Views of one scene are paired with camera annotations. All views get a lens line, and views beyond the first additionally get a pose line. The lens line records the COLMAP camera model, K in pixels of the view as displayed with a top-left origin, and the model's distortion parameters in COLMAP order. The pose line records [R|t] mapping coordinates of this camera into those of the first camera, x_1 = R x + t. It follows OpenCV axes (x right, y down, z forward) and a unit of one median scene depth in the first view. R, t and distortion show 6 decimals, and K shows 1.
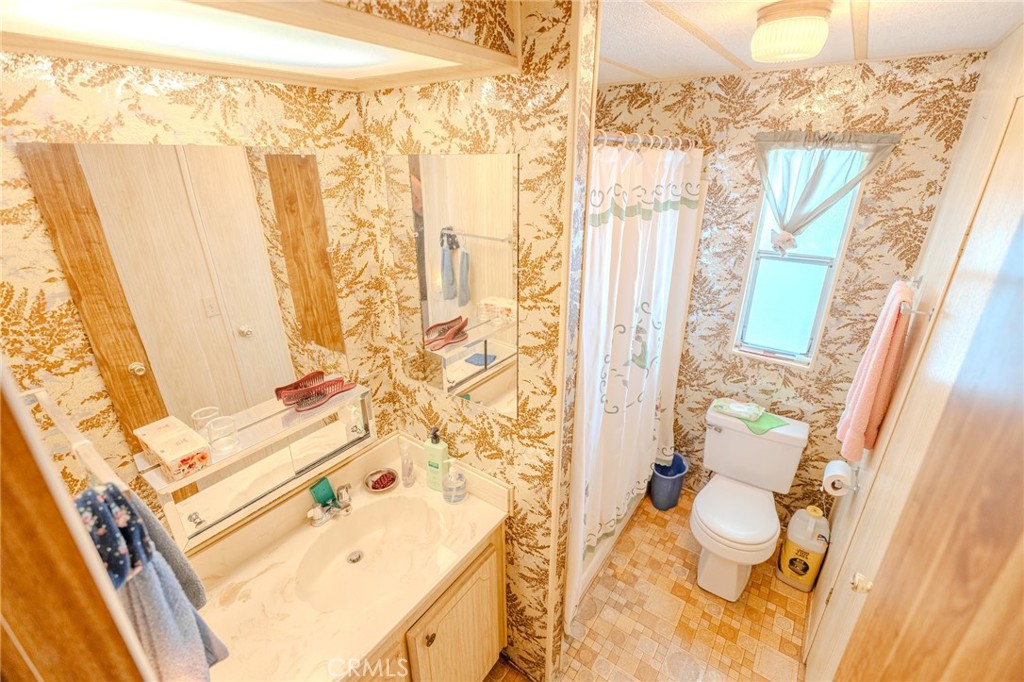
lens RADIAL K [[455.6, 0, 499.7], [0, 455.6, 340.6], [0, 0, 1]] dist [-0.001239, -0.000332]
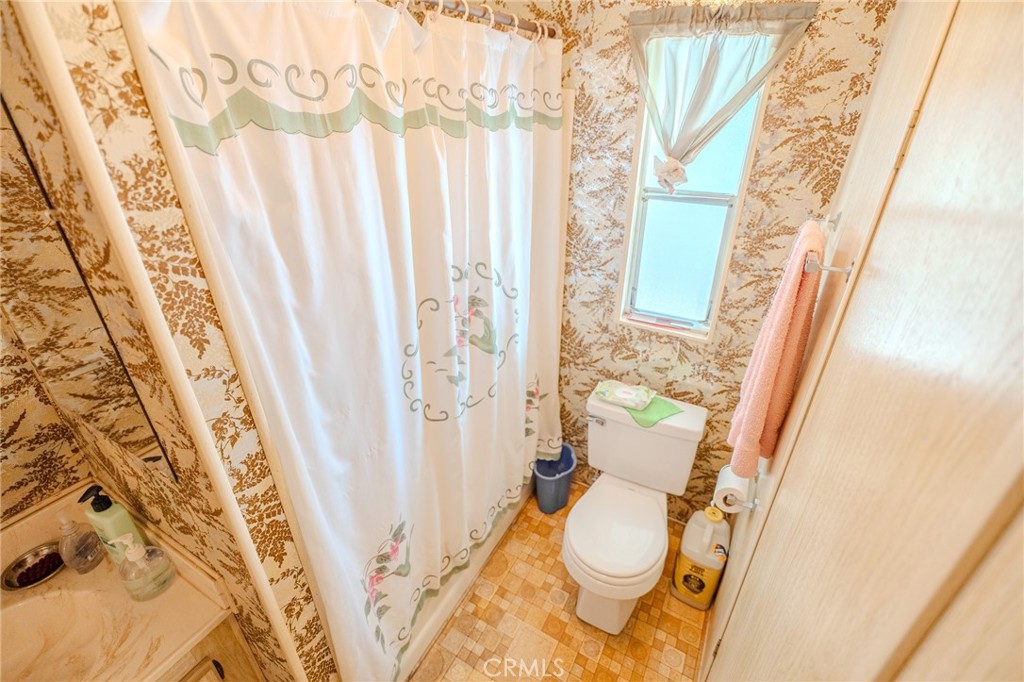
lens RADIAL K [[466.7, 0, 492.4], [0, 466.7, 344.2], [0, 0, 1]] dist [-0.003677, 0.000995]
pose [[0.993703, -0.052974, 0.098733, 0.233460], [0.043755, 0.994675, 0.093308, -0.023131], [-0.103150, -0.088400, 0.990730, 0.242791]]
